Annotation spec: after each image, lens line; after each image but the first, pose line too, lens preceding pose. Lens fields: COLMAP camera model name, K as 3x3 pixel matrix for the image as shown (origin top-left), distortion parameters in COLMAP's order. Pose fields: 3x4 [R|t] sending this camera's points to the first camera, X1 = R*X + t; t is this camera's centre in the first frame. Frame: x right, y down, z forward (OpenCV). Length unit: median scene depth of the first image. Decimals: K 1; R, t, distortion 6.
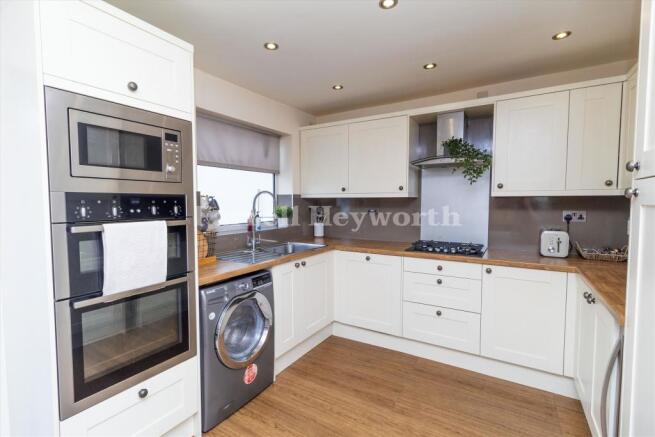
lens RADIAL K [[304.4, 0, 329.0], [0, 304.4, 216.3], [0, 0, 1]] dist [0.000459, -0.000174]
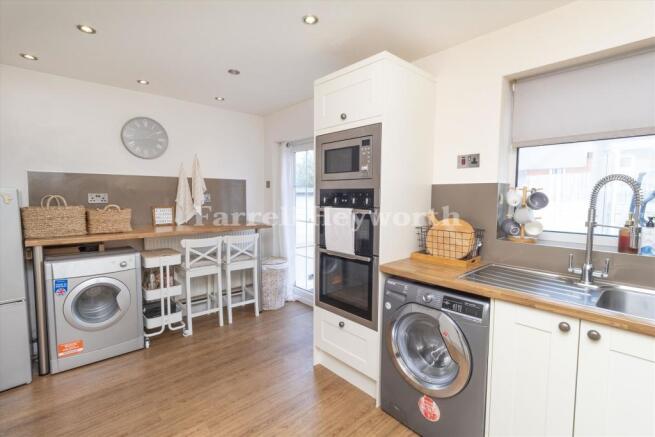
lens RADIAL K [[304.4, 0, 329.0], [0, 304.4, 216.3], [0, 0, 1]] dist [0.000459, -0.000174]
pose [[-0.290432, 0.064378, -0.954728, 0.716892], [-0.052972, 0.995123, 0.083216, -0.054570], [0.955428, 0.074742, -0.285605, 1.214138]]
